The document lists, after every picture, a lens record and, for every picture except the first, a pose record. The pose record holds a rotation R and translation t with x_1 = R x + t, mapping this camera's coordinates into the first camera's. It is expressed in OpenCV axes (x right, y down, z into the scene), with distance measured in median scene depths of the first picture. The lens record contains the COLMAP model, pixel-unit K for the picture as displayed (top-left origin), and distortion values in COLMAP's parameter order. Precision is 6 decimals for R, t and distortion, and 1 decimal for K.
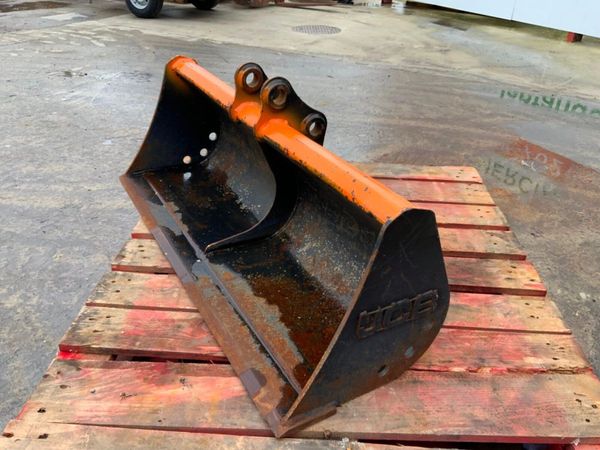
lens RADIAL K [[496.1, 0, 299.8], [0, 496.1, 227.4], [0, 0, 1]] dist [0.073908, -0.140433]
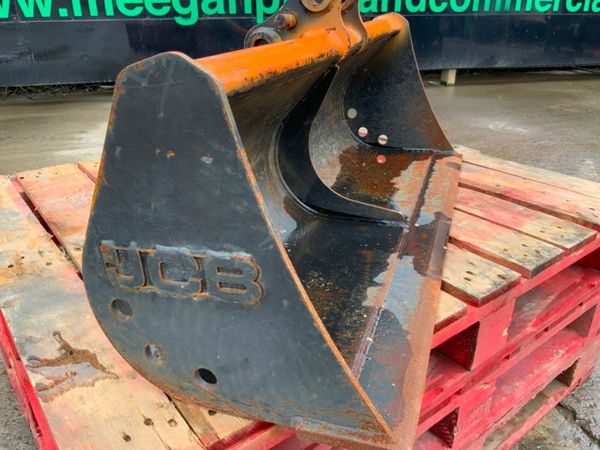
lens RADIAL K [[496.1, 0, 293.2], [0, 496.1, 229.9], [0, 0, 1]] dist [0.073908, -0.140433]
pose [[-0.645616, -0.359321, 0.673846, -0.673491], [0.372964, 0.621633, 0.688818, -0.600875], [-0.666392, 0.696032, -0.267322, 1.479634]]
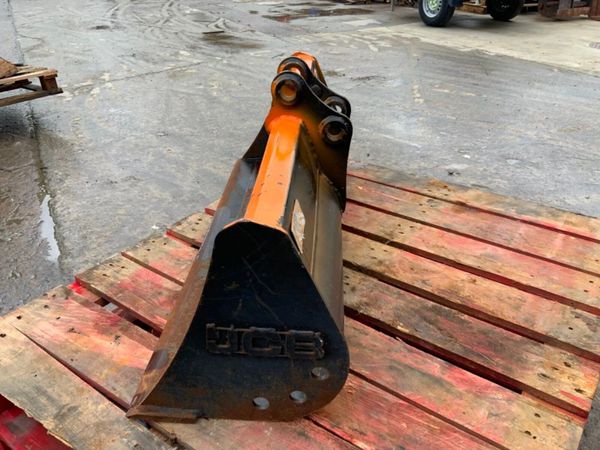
lens RADIAL K [[496.1, 0, 298.1], [0, 496.1, 225.7], [0, 0, 1]] dist [0.073908, -0.140433]
pose [[0.830678, 0.232627, -0.505824, 0.483898], [-0.243623, 0.968804, 0.045466, -0.060141], [0.500621, 0.085463, 0.861437, 0.197912]]
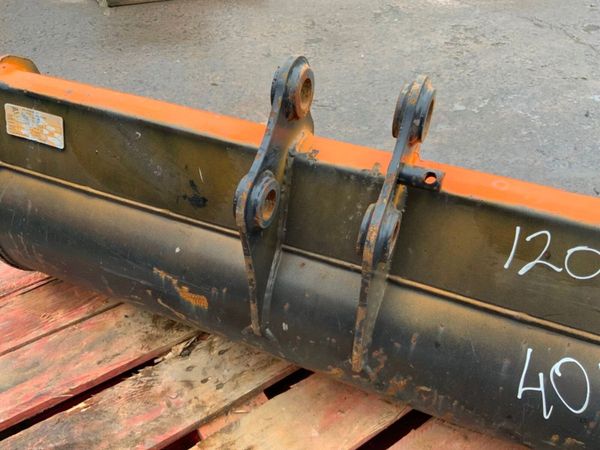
lens RADIAL K [[496.1, 0, 302.7], [0, 496.1, 228.4], [0, 0, 1]] dist [0.073908, -0.140433]
pose [[-0.795135, 0.351880, -0.493903, 0.231964], [-0.347799, 0.402579, 0.846738, -0.613916], [0.496785, 0.845051, -0.197721, 1.164491]]
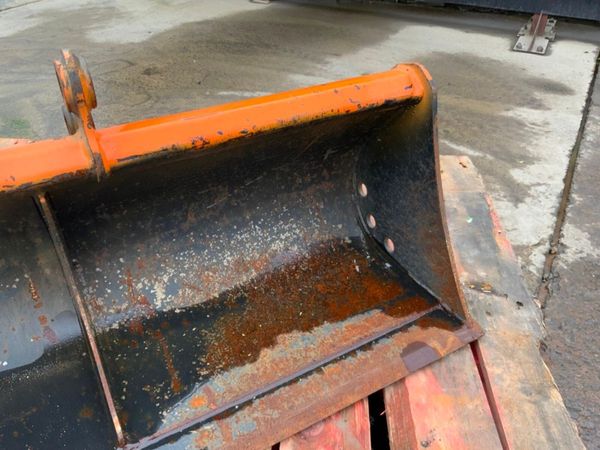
lens RADIAL K [[496.1, 0, 302.7], [0, 496.1, 223.7], [0, 0, 1]] dist [0.073908, -0.140433]
pose [[0.012675, -0.616954, 0.786897, -0.496734], [0.508086, 0.681768, 0.526346, -0.302215], [-0.861213, 0.393140, 0.322107, 0.661285]]
